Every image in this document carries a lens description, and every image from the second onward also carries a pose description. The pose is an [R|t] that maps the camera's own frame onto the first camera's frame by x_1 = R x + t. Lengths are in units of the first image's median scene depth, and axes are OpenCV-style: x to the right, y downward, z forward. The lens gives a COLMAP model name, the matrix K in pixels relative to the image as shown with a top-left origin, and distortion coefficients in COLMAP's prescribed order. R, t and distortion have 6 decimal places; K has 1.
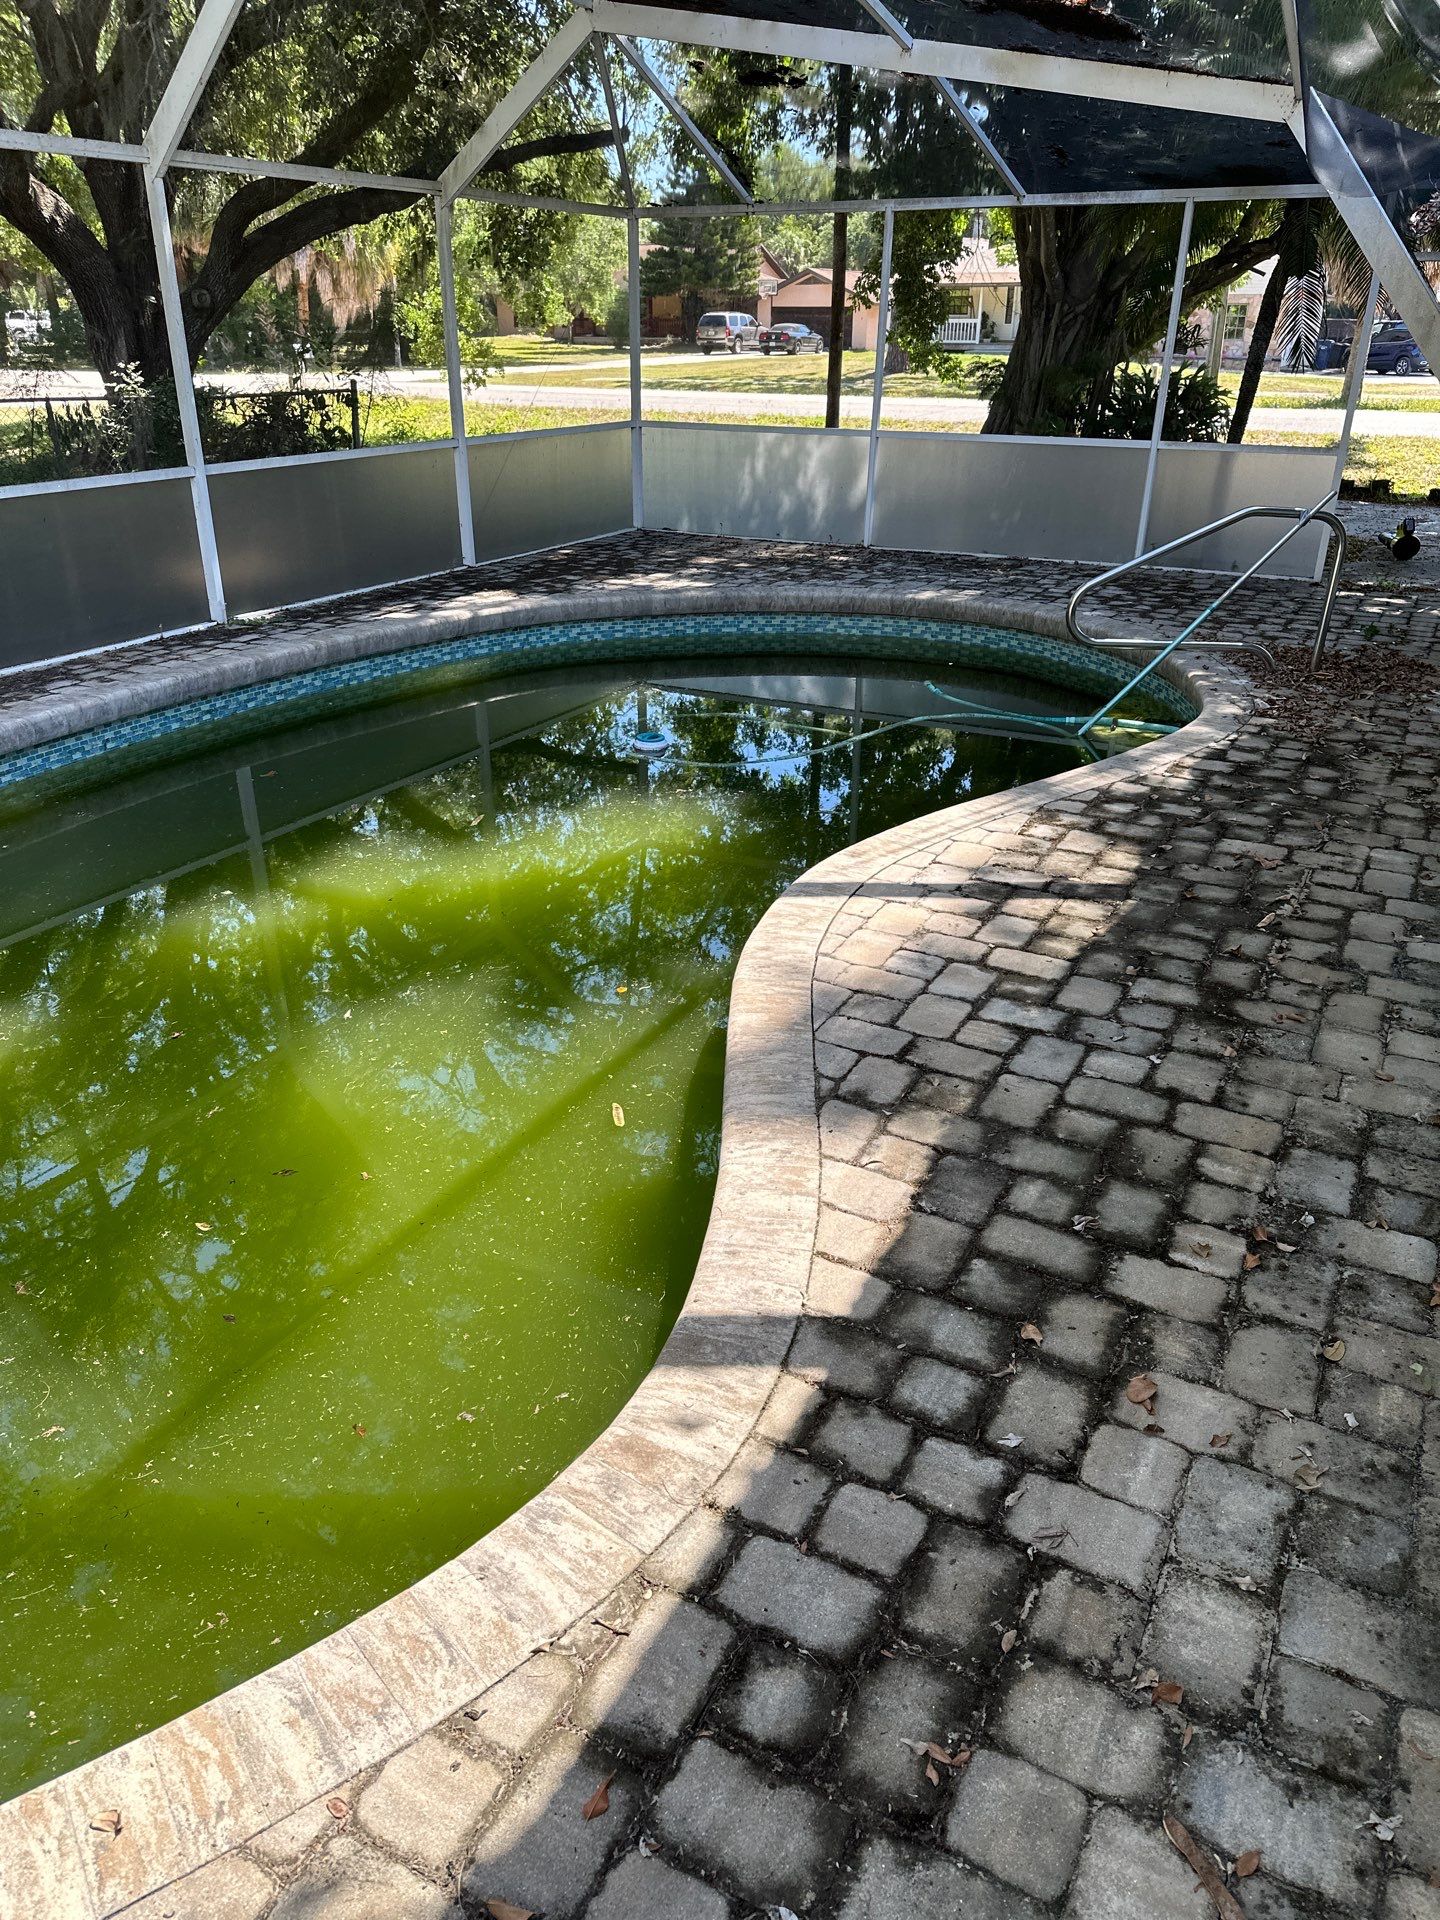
lens RADIAL K [[1334.2, 0, 710.4], [0, 1334.2, 959.6], [0, 0, 1]] dist [0.065887, -0.084210]
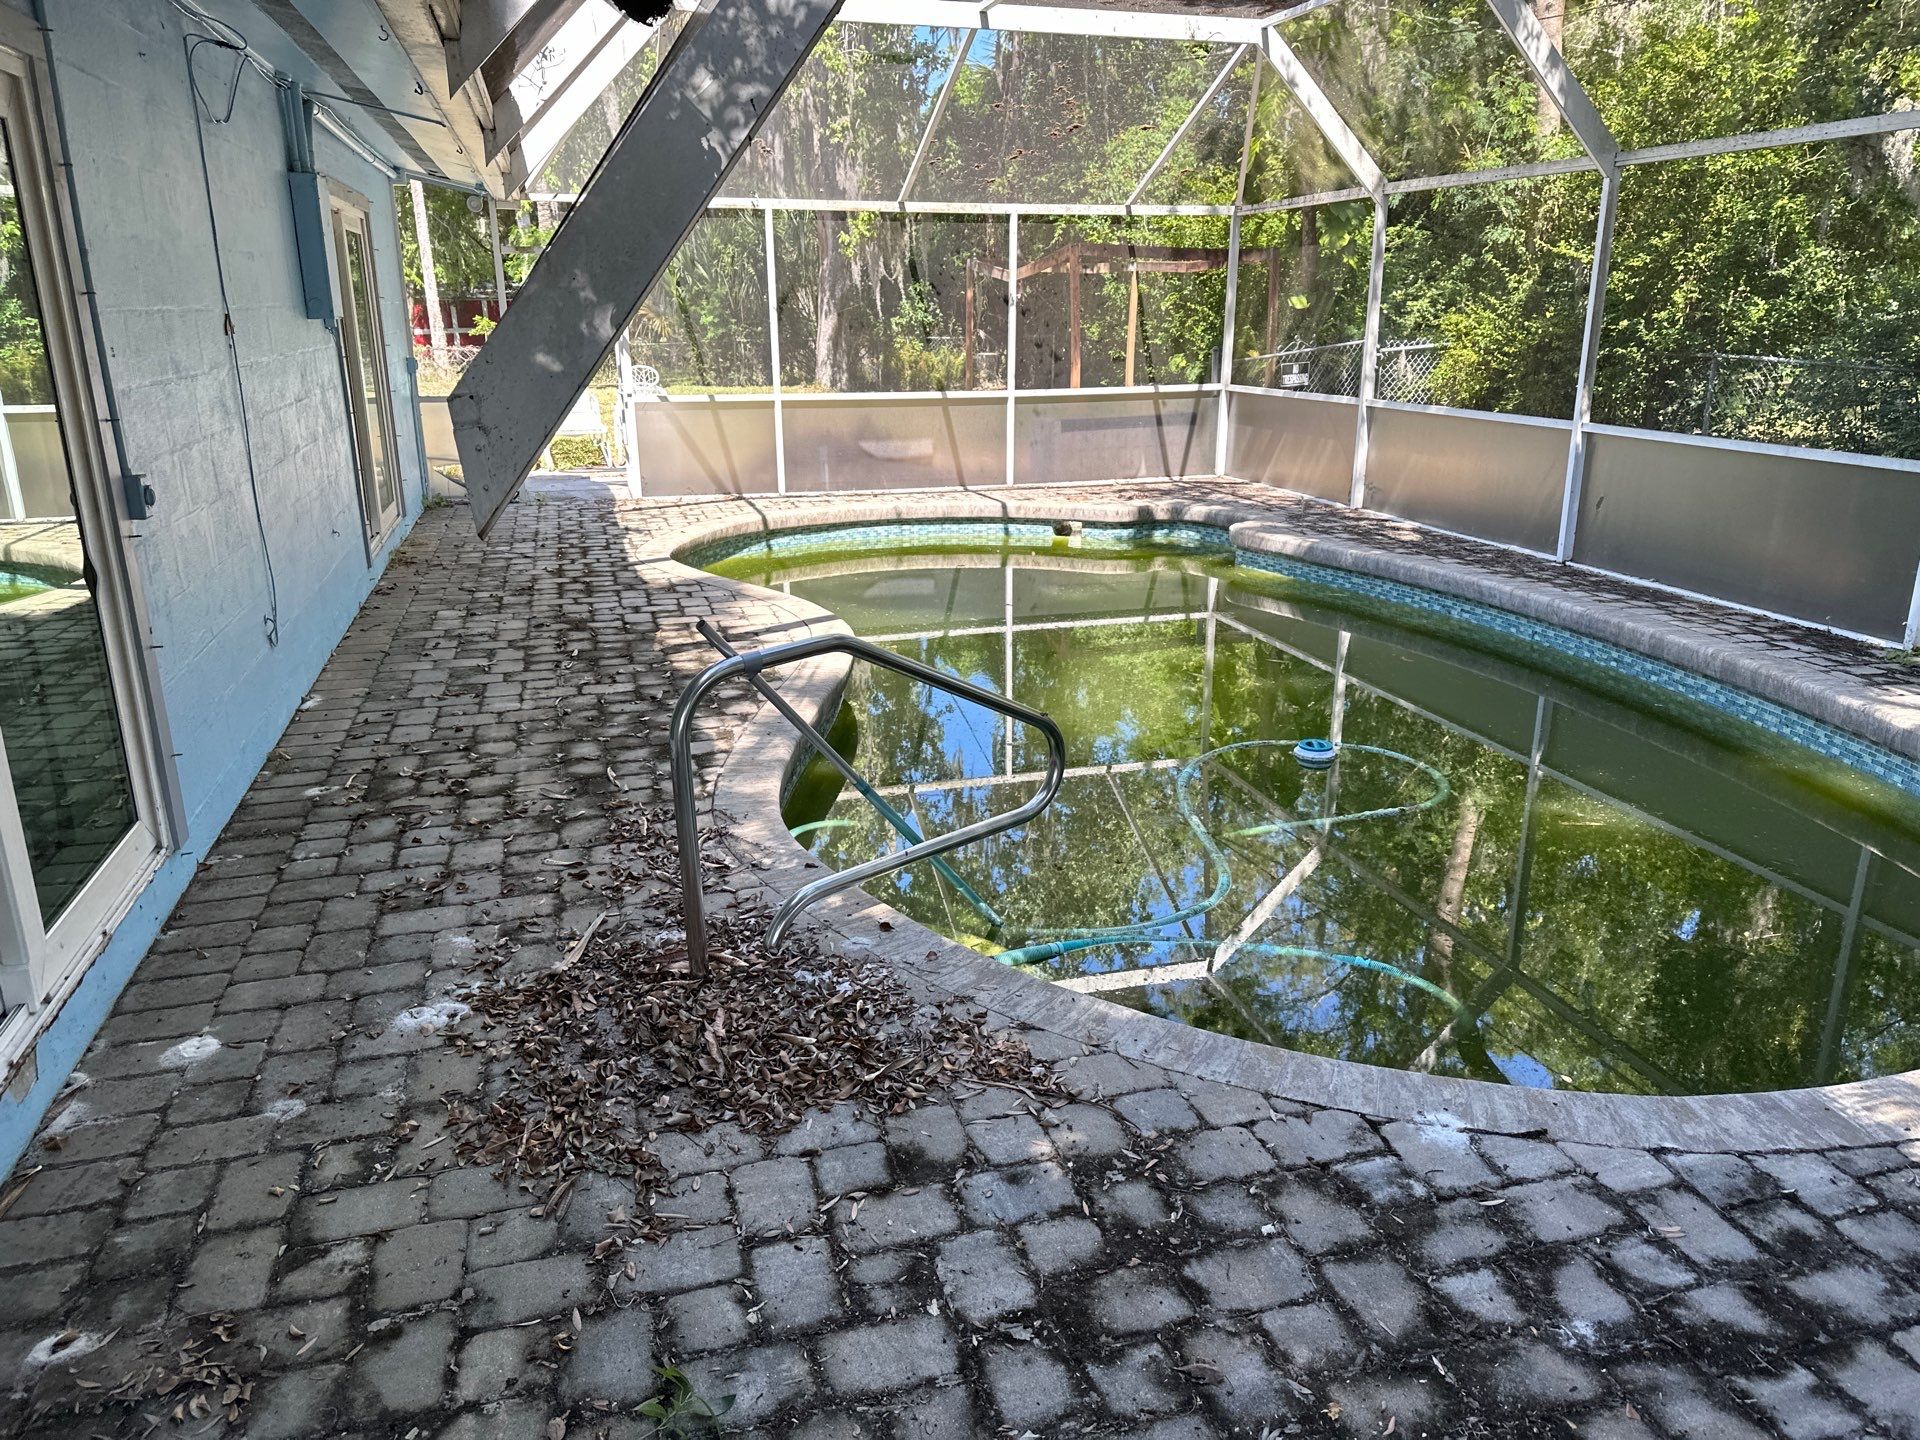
lens RADIAL K [[1334.2, 0, 958.2], [0, 1334.2, 702.7], [0, 0, 1]] dist [0.065887, -0.084210]
pose [[-0.713123, 0.198410, -0.672376, 0.865238], [-0.298969, 0.781448, 0.547683, -0.733380], [0.634092, 0.591585, -0.497950, 1.566261]]
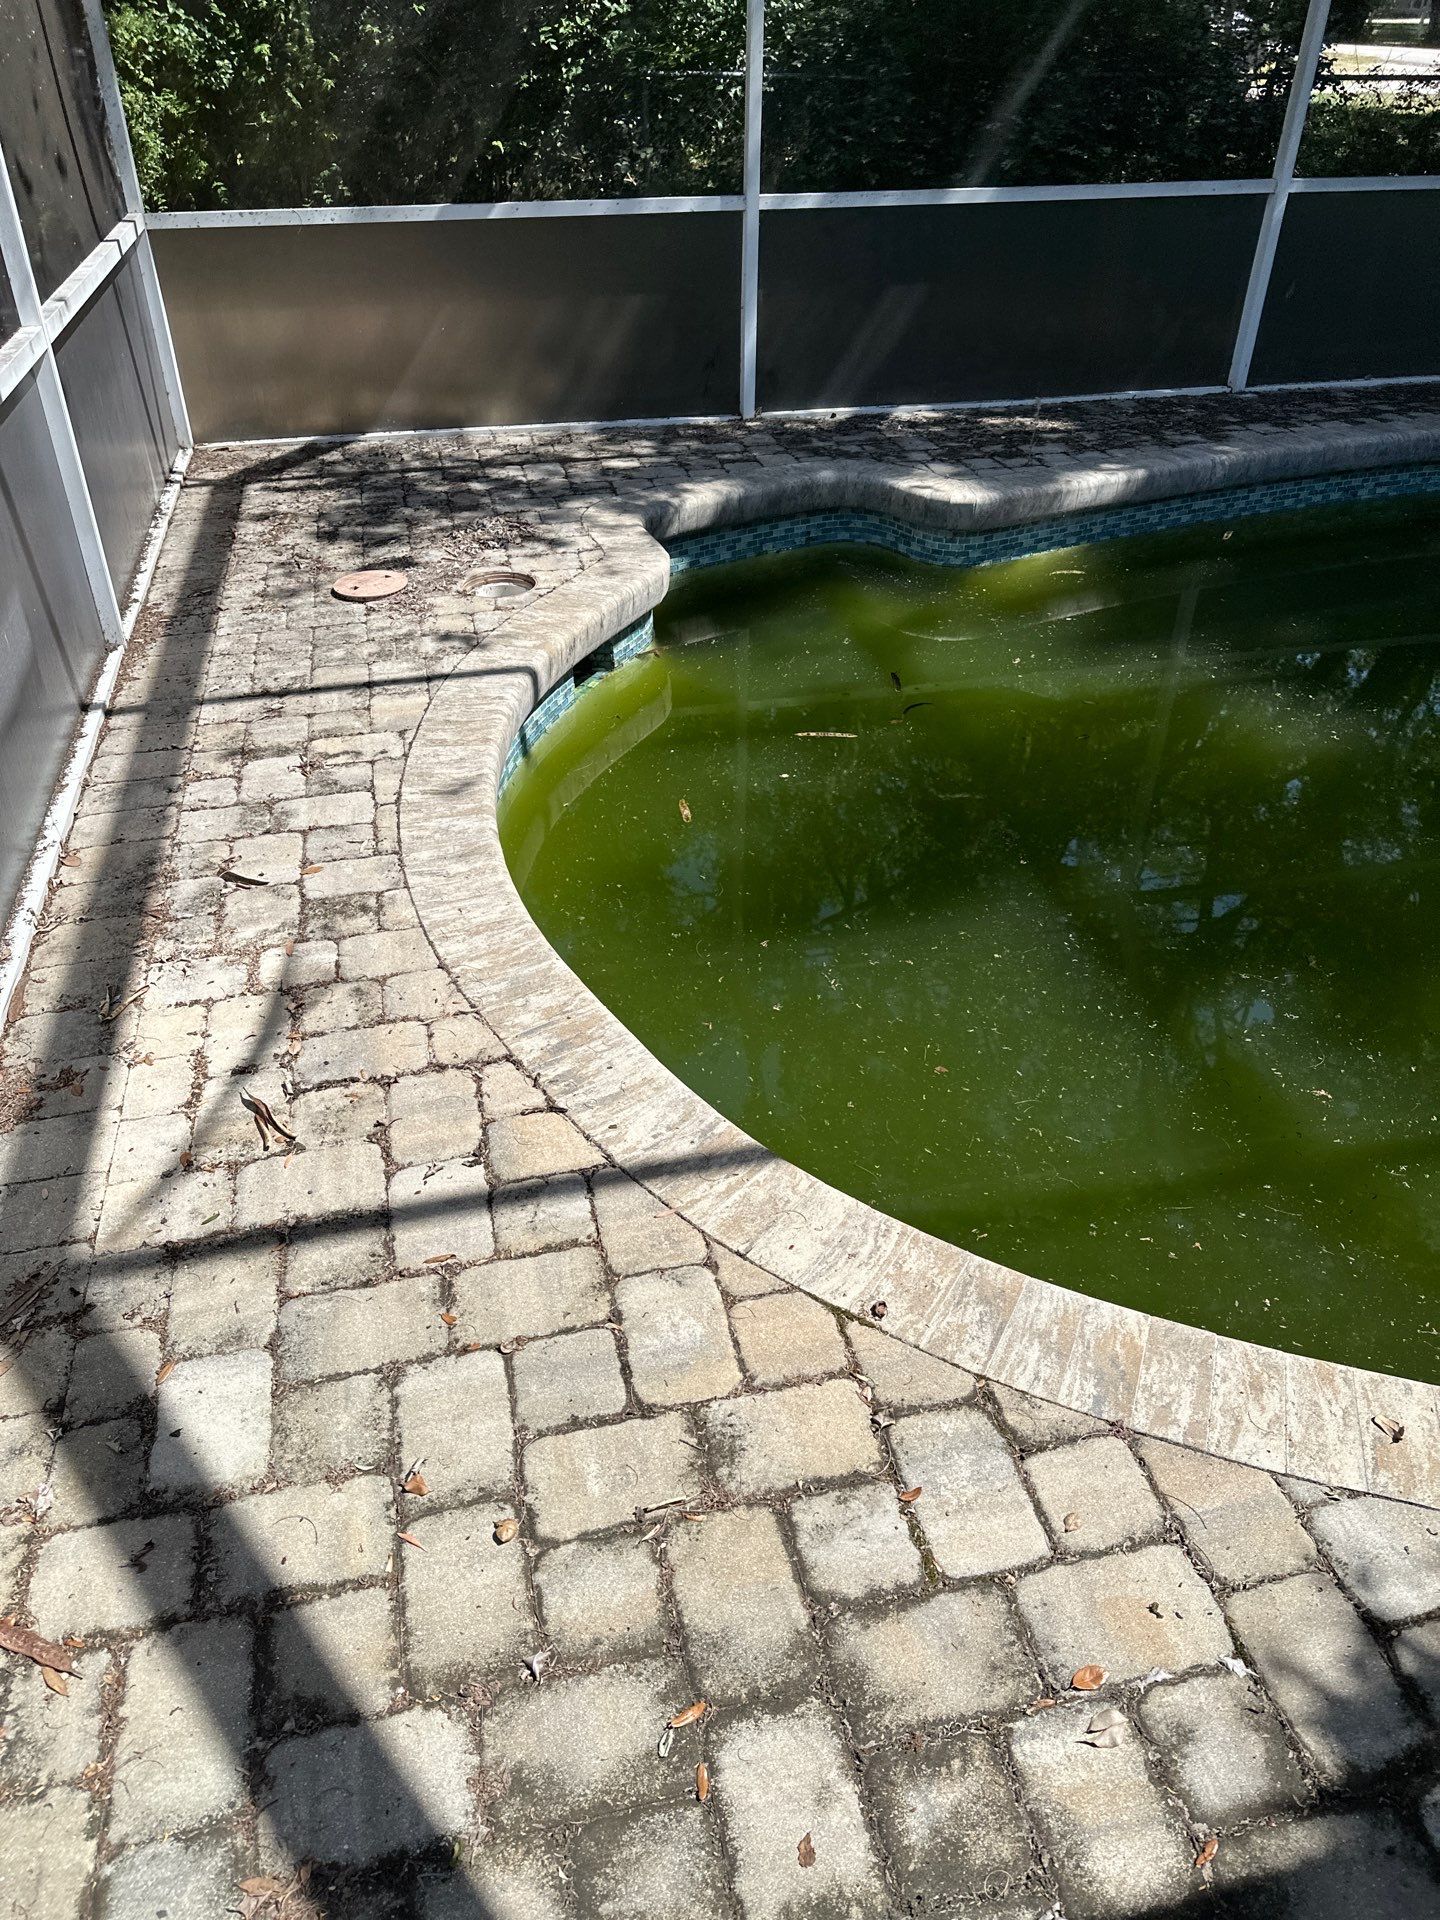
lens RADIAL K [[1334.2, 0, 716.2], [0, 1334.2, 960.0], [0, 0, 1]] dist [0.065887, -0.084210]
pose [[0.655401, 0.437482, -0.615677, -0.090946], [-0.318753, 0.899227, 0.299645, 0.040525], [0.684723, -0.000139, 0.728803, -0.066191]]
